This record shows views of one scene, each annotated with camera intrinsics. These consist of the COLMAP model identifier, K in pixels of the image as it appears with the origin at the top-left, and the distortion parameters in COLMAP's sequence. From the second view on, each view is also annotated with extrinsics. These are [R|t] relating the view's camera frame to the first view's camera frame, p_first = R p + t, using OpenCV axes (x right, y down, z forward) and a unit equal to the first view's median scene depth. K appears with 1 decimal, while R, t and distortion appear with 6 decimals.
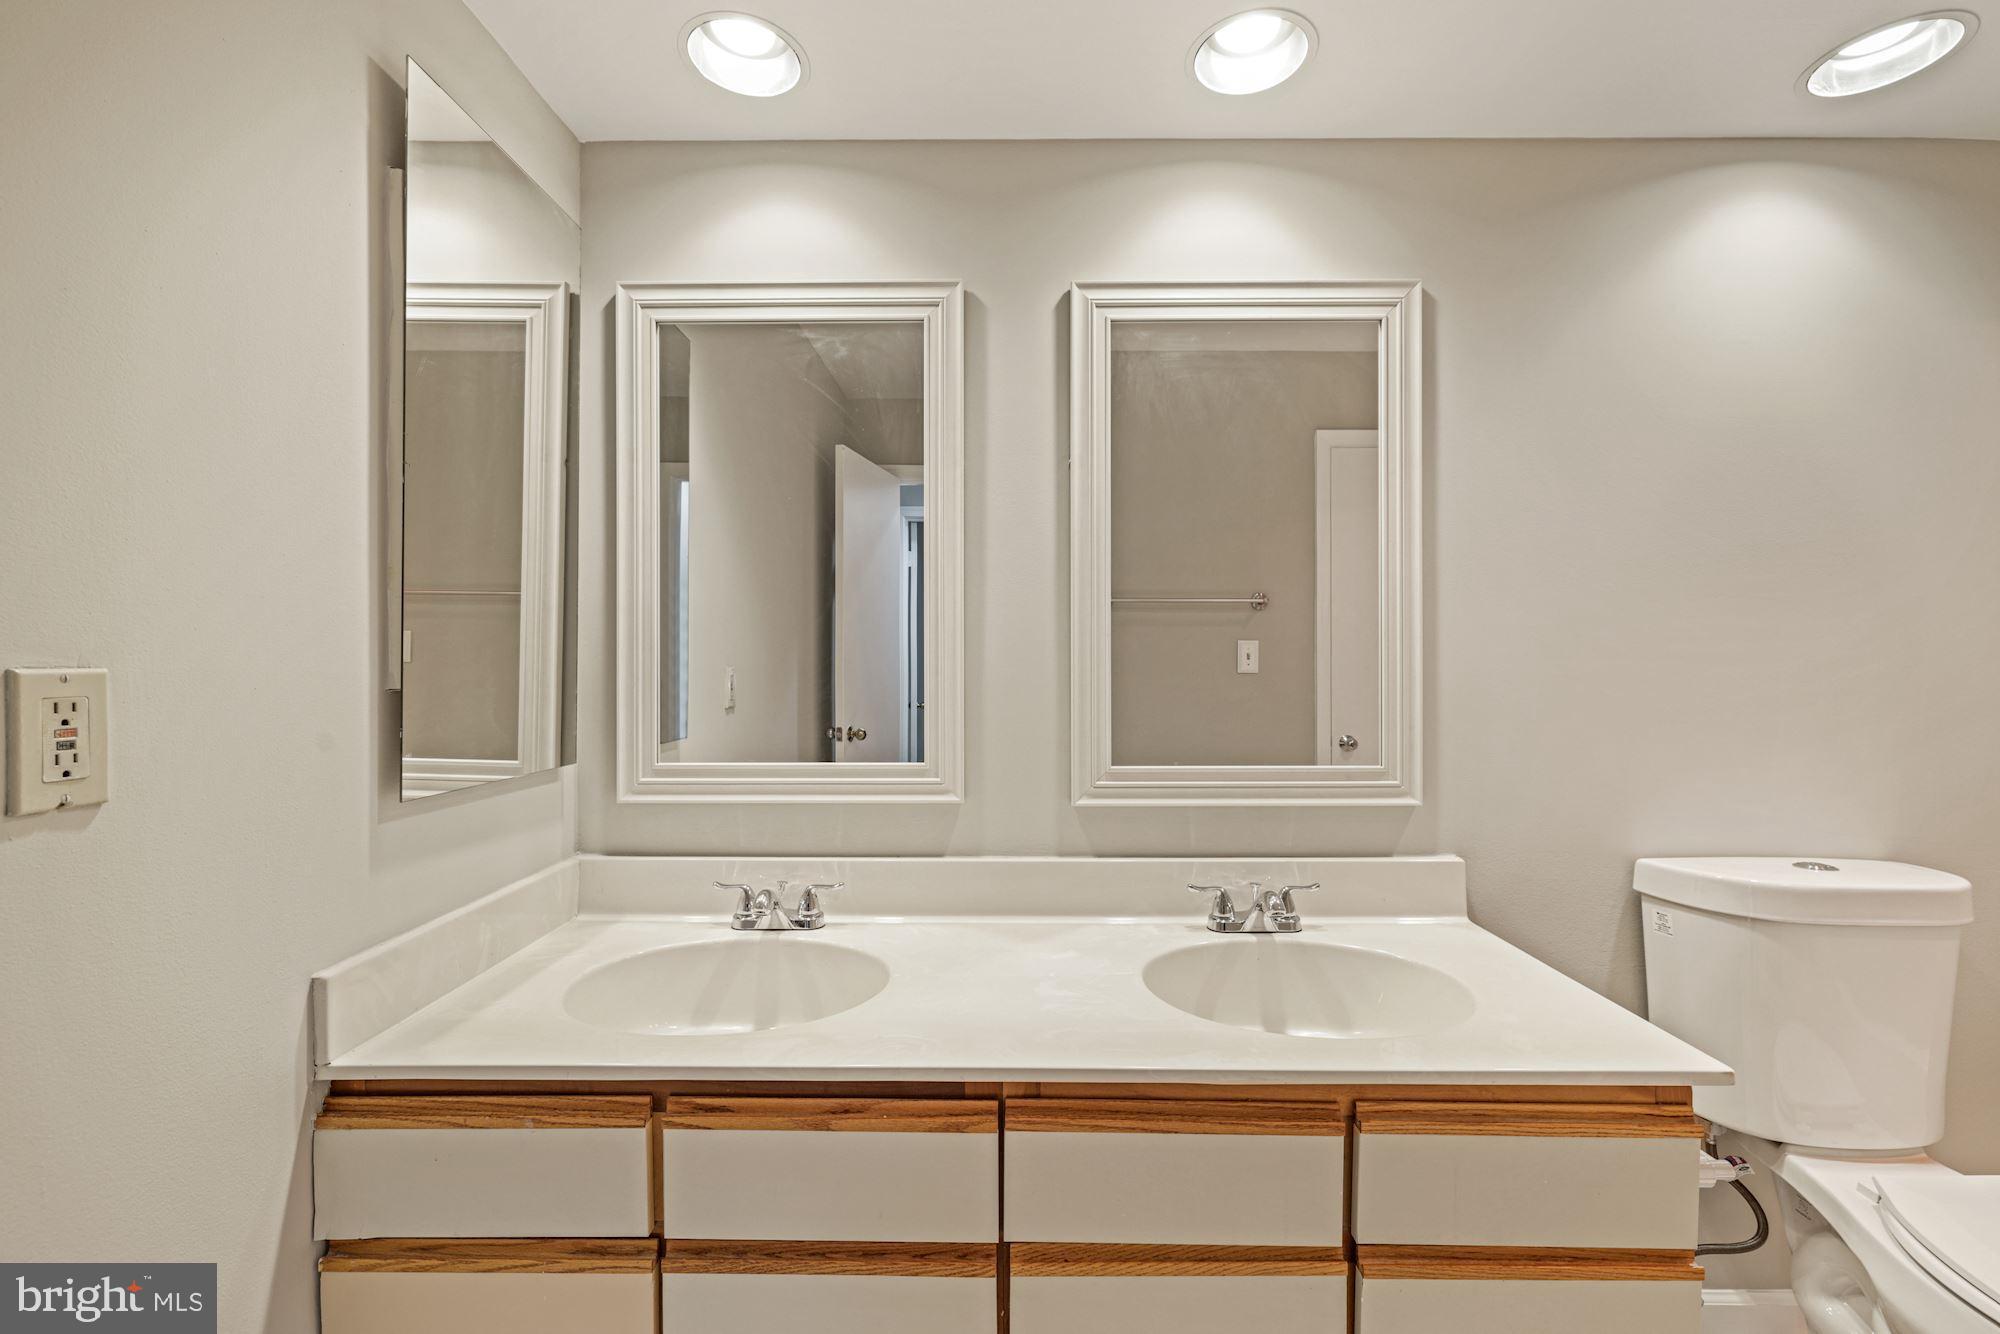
lens RADIAL K [[838.2, 0, 997.7], [0, 838.2, 673.2], [0, 0, 1]] dist [-0.001742, -0.000074]
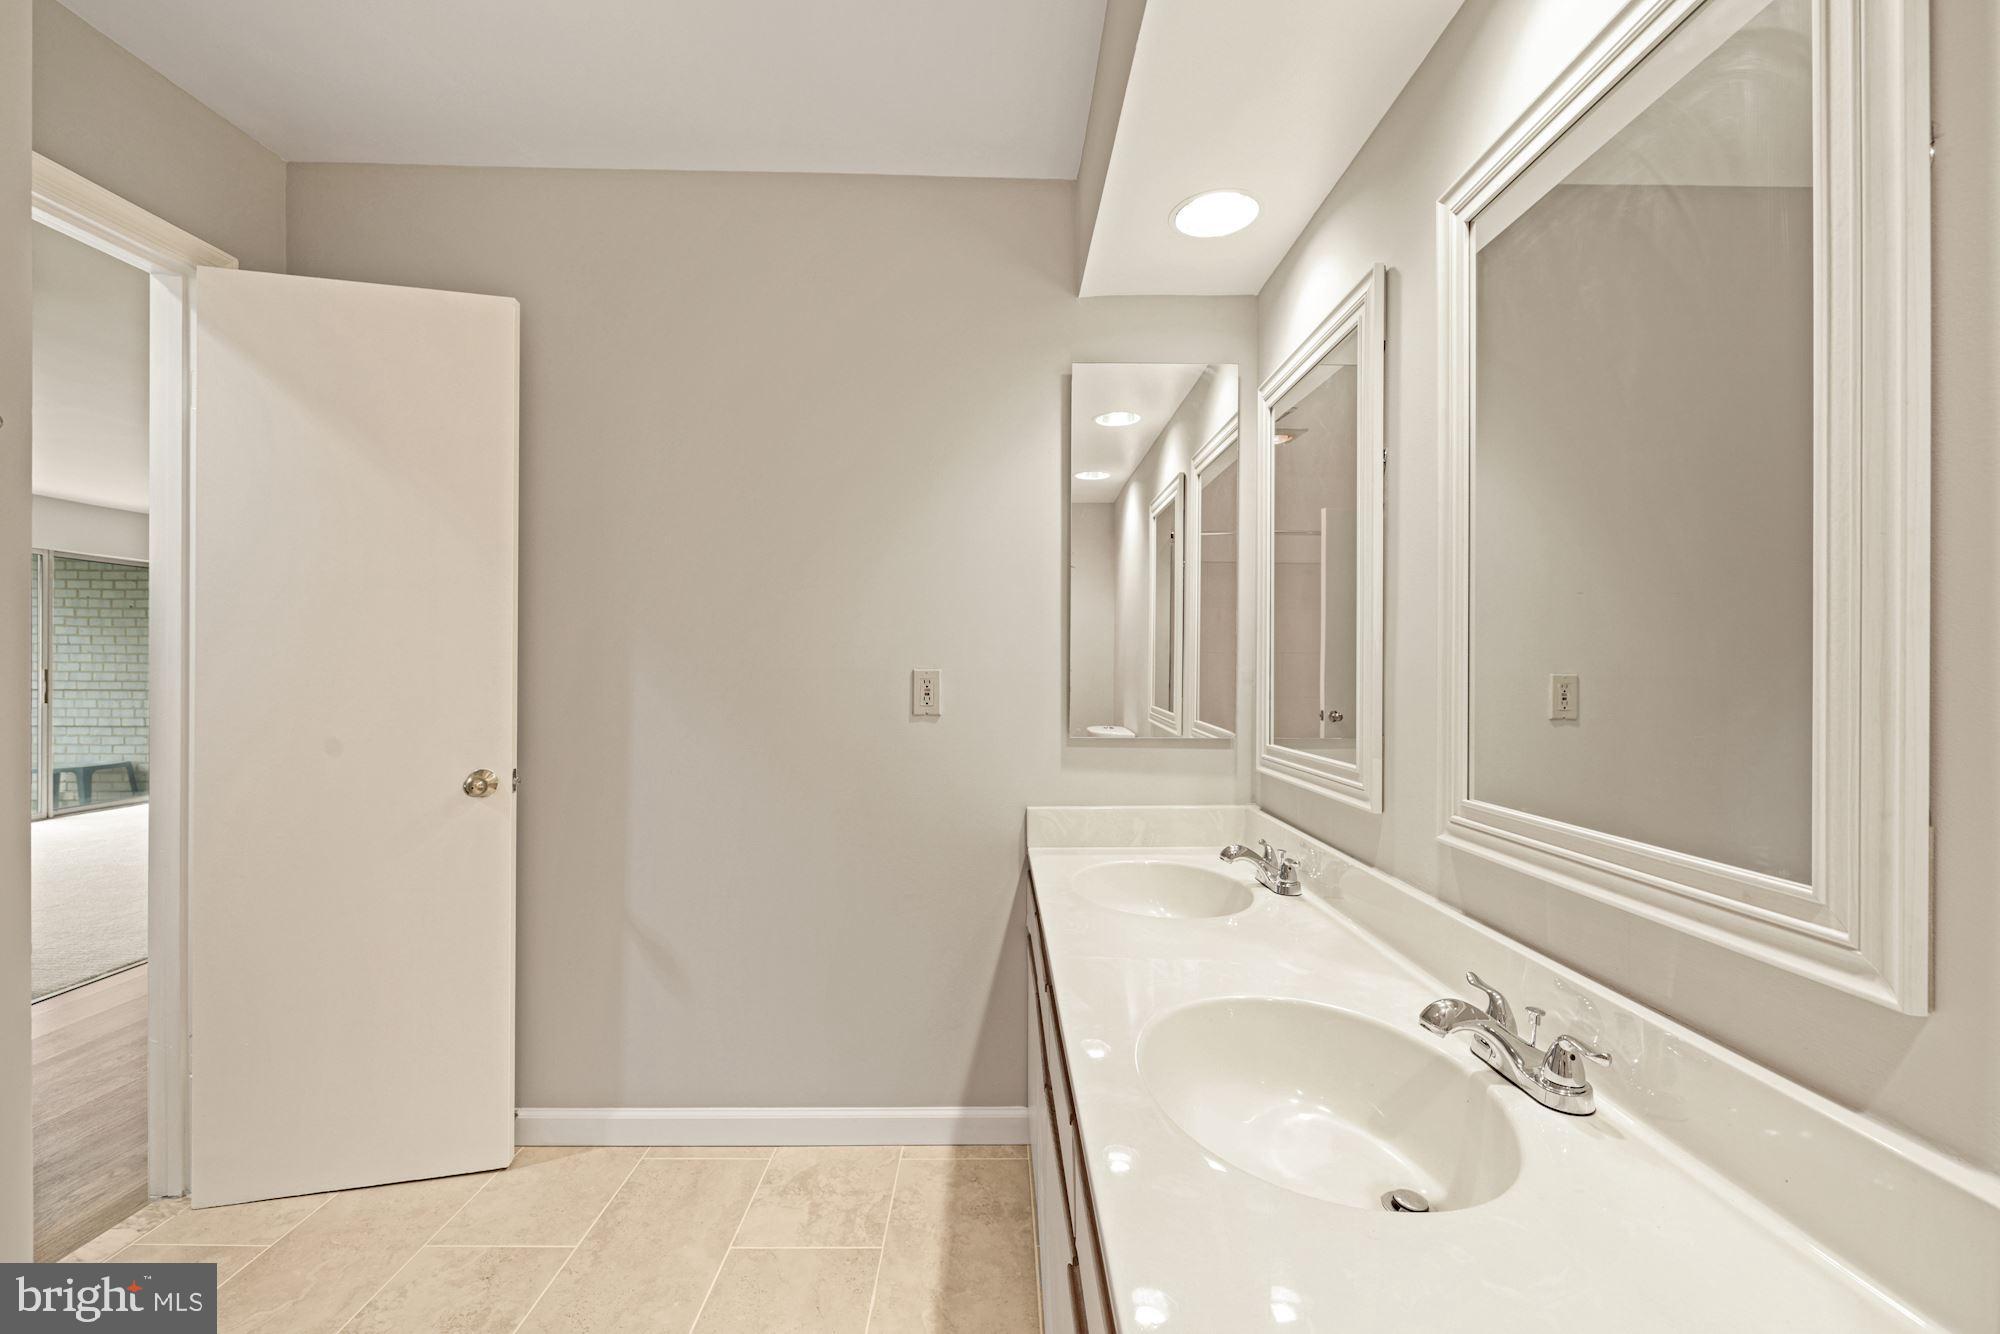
lens RADIAL K [[831.8, 0, 1001.8], [0, 831.8, 671.4], [0, 0, 1]] dist [-0.001367, -0.000138]
pose [[0.022183, 0.001777, -0.999752, 0.882517], [-0.011174, 0.999936, 0.001530, -0.002266], [0.999691, 0.011137, 0.022201, 0.549635]]
